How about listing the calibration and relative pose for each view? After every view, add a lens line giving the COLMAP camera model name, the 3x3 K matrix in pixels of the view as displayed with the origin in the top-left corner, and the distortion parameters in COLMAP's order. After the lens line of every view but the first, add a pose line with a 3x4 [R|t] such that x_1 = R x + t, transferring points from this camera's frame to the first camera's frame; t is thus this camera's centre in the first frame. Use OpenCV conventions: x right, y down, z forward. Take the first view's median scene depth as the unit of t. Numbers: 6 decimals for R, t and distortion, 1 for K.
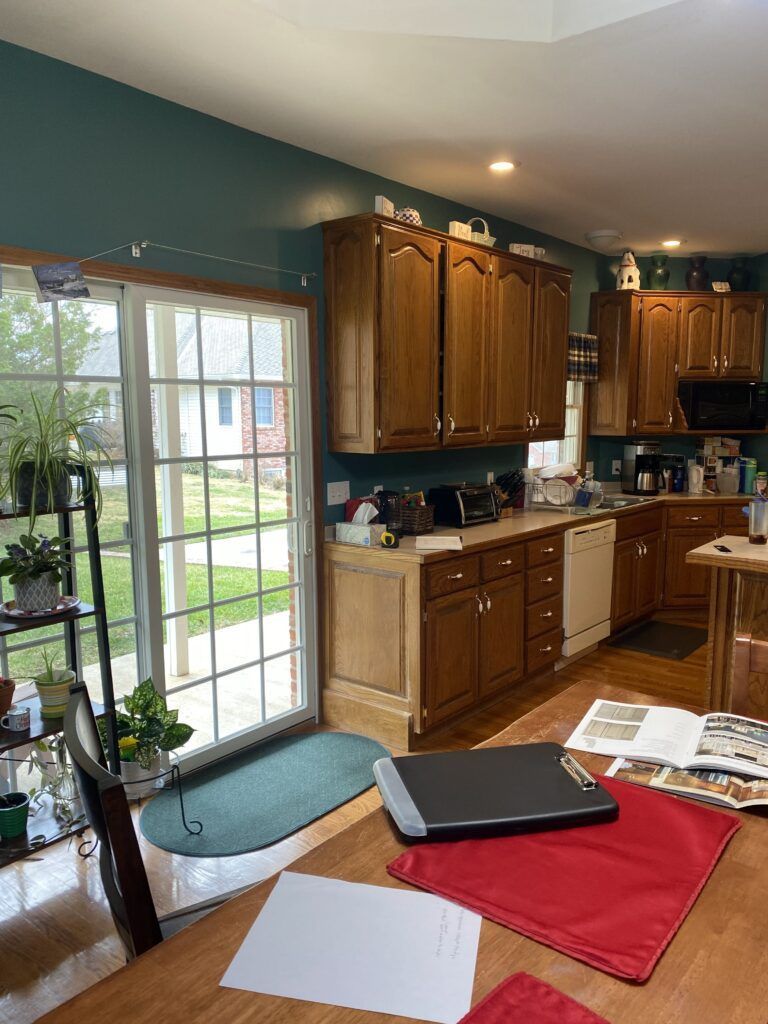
lens RADIAL K [[787.9, 0, 388.1], [0, 787.9, 515.7], [0, 0, 1]] dist [0.053782, -0.069864]
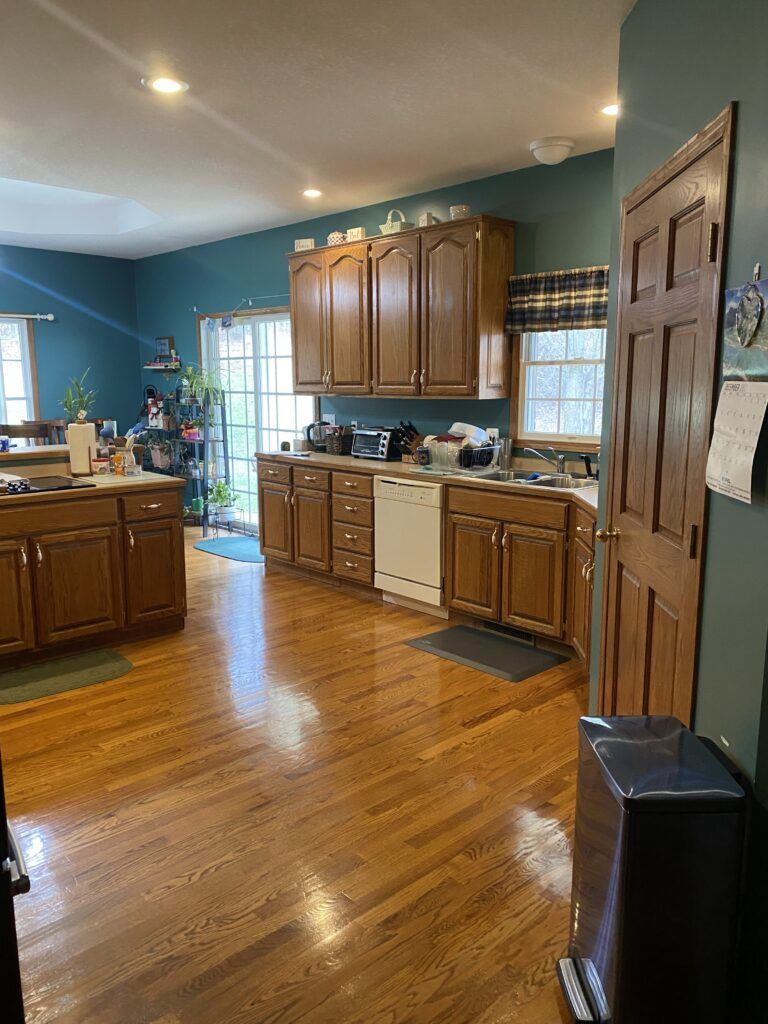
lens RADIAL K [[787.9, 0, 388.1], [0, 787.9, 515.7], [0, 0, 1]] dist [0.053782, -0.069864]
pose [[-0.140325, 0.174958, -0.974525, 1.259846], [-0.131650, 0.972227, 0.193502, -0.136485], [0.981314, 0.155449, -0.113395, 1.091273]]
